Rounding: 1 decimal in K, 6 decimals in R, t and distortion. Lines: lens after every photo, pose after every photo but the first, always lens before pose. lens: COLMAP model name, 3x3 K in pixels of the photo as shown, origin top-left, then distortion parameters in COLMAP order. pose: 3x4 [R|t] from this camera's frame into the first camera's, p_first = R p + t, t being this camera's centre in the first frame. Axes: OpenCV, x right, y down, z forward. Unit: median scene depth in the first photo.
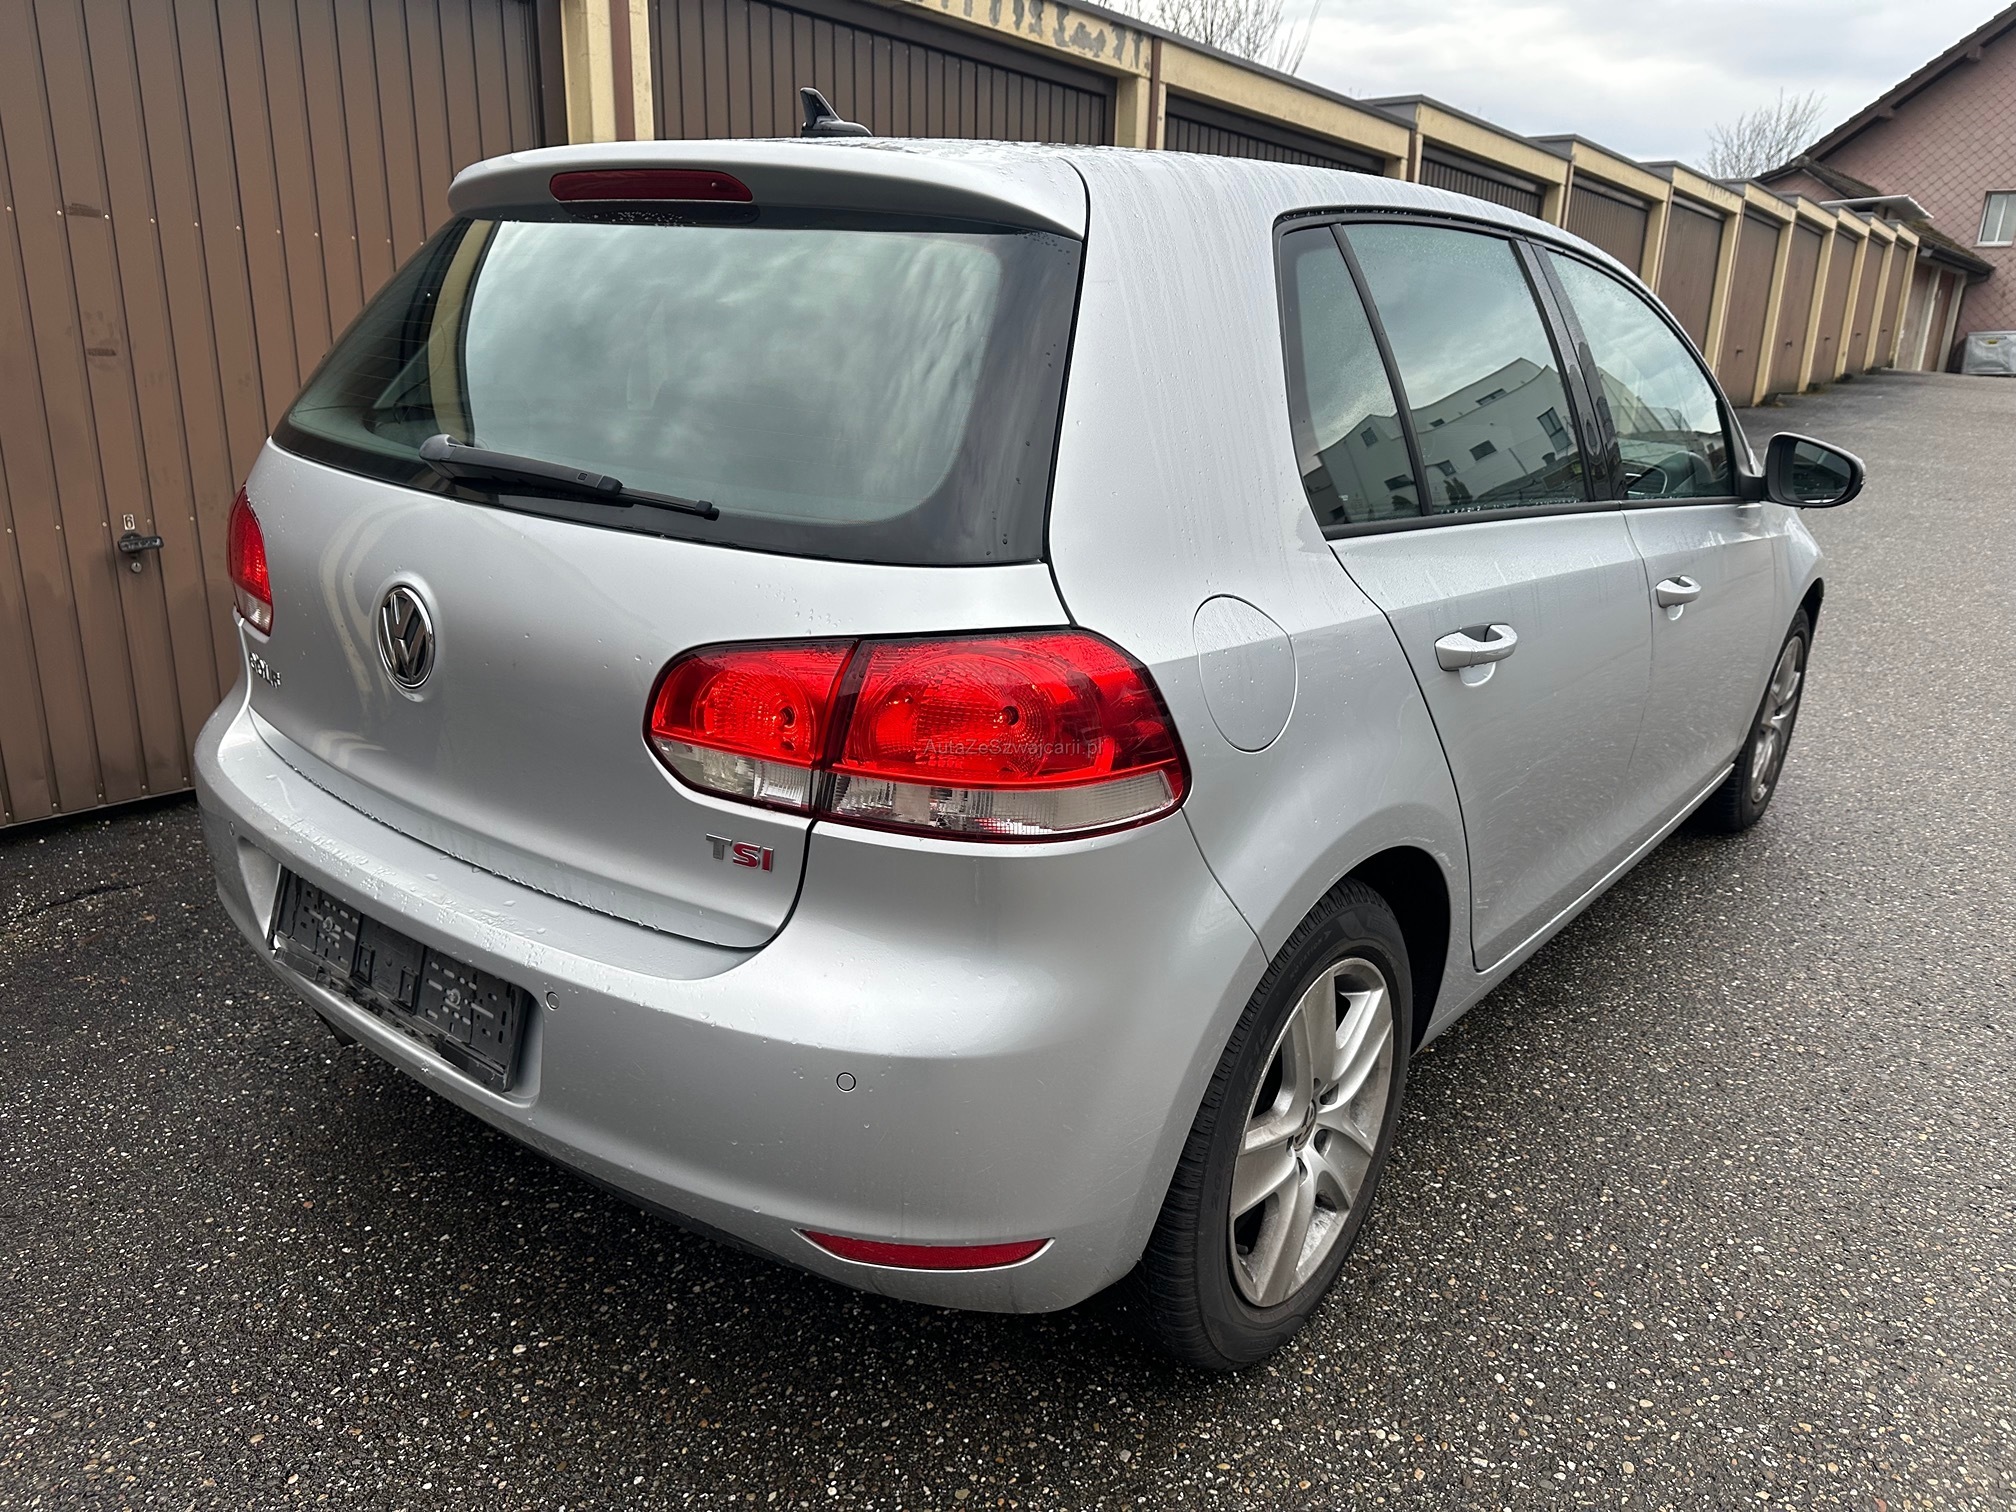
lens RADIAL K [[1407.8, 0, 1008.0], [0, 1407.8, 756.0], [0, 0, 1]] dist [0.127040, -0.261191]
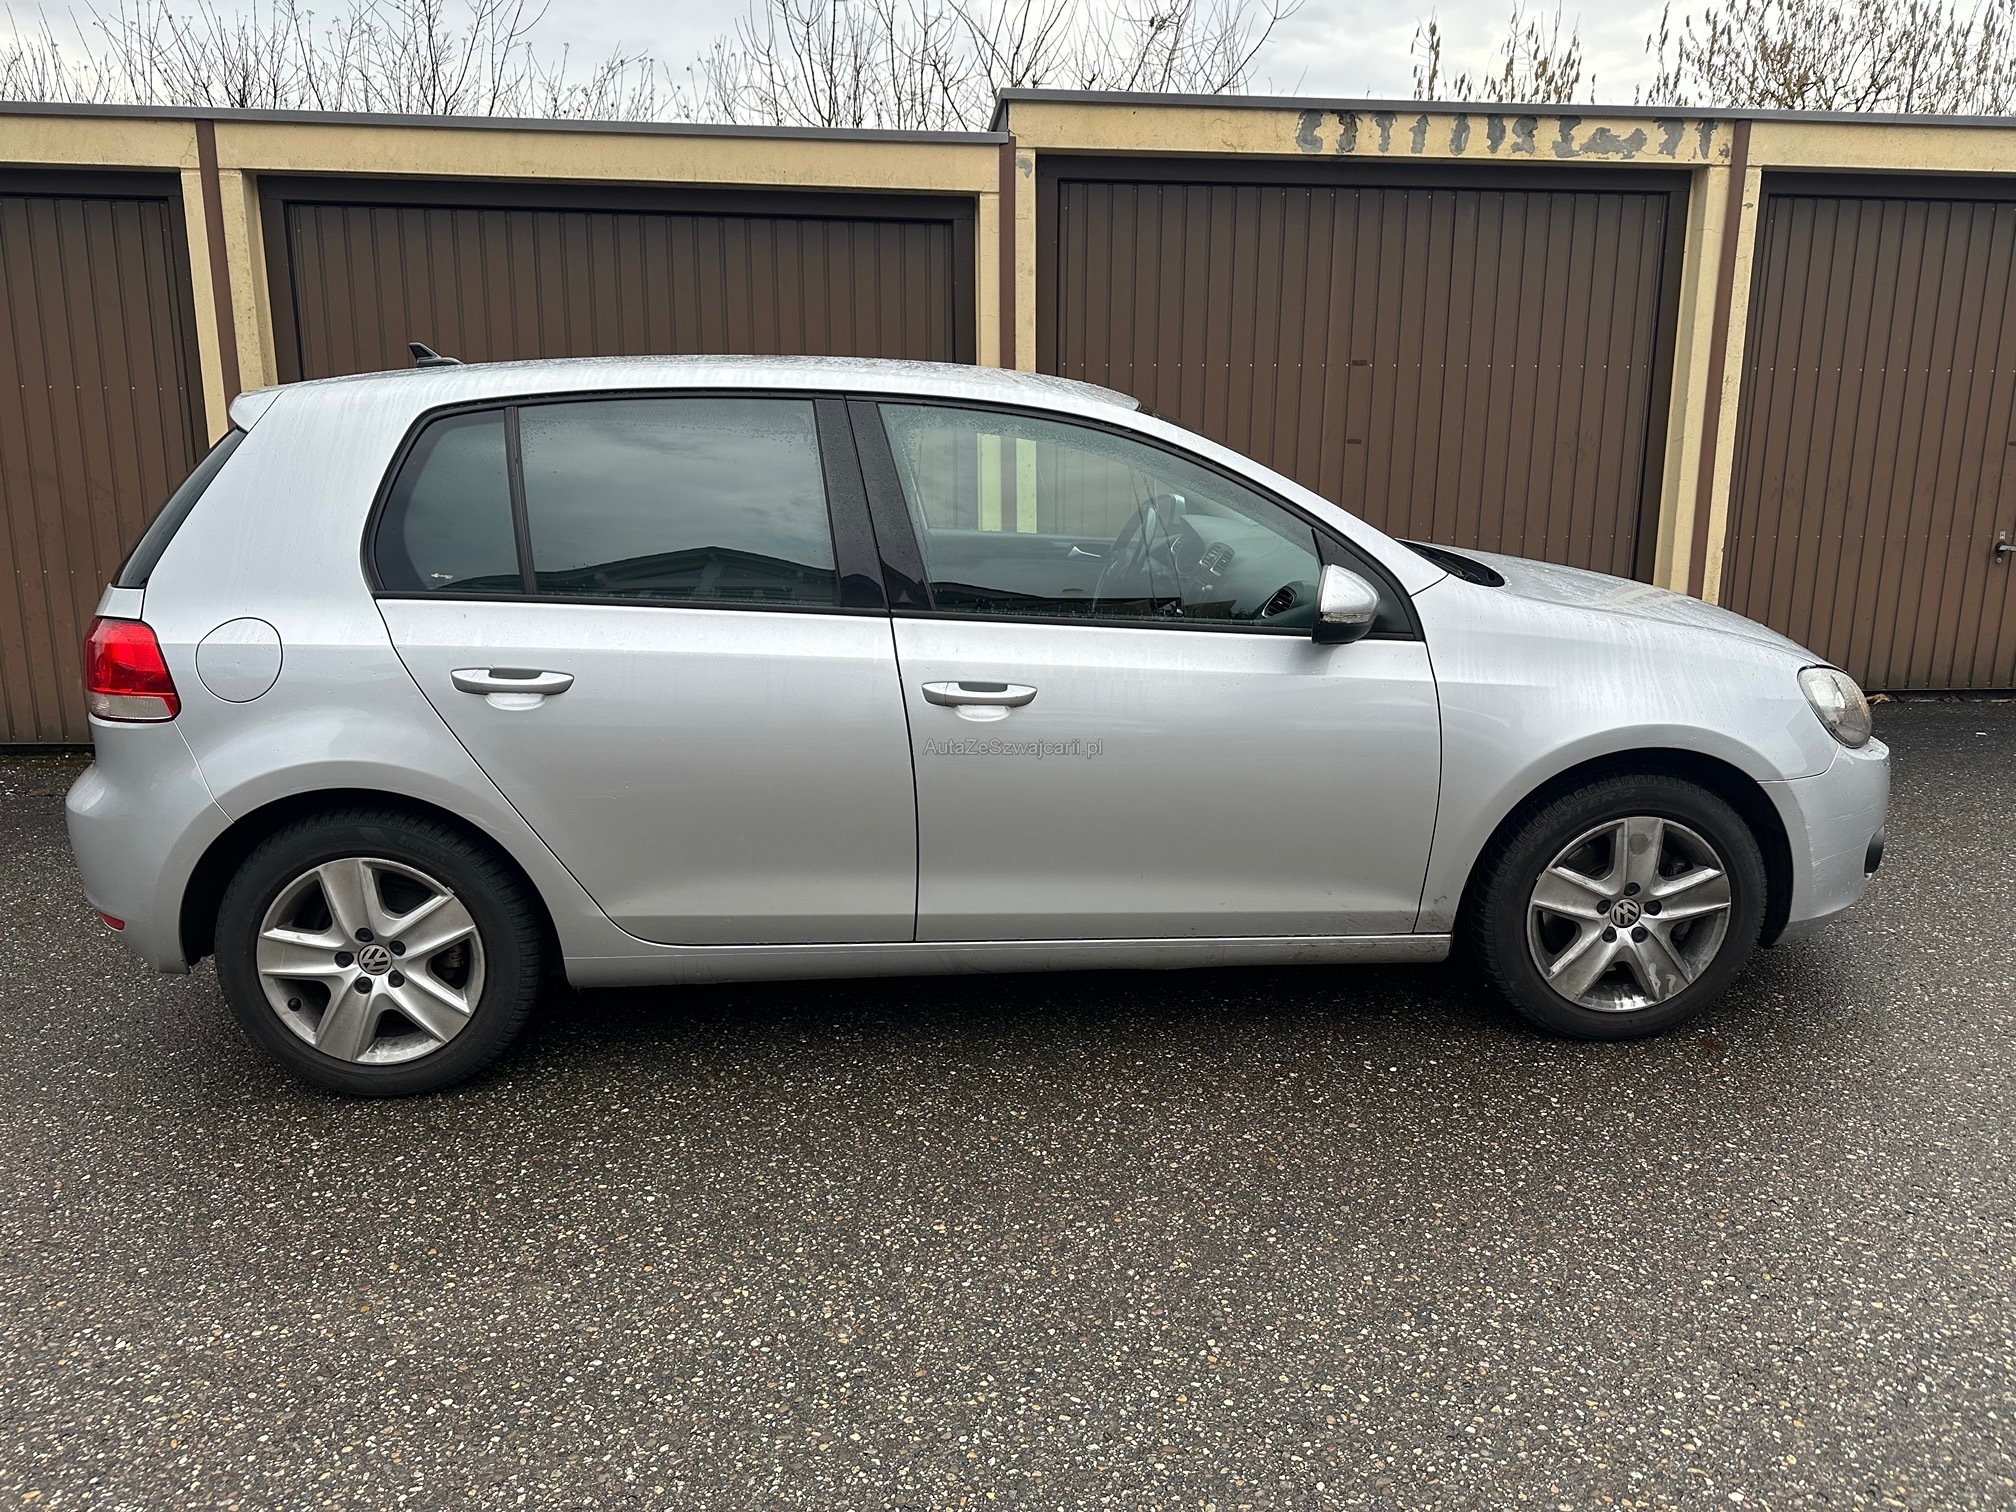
lens RADIAL K [[1401.0, 0, 1008.0], [0, 1401.0, 756.0], [0, 0, 1]] dist [-0.000354, -0.001268]
pose [[0.687194, 0.137057, -0.713428, 0.533065], [-0.182434, 0.983130, 0.013144, -0.035477], [0.703194, 0.121121, 0.700605, 0.108929]]
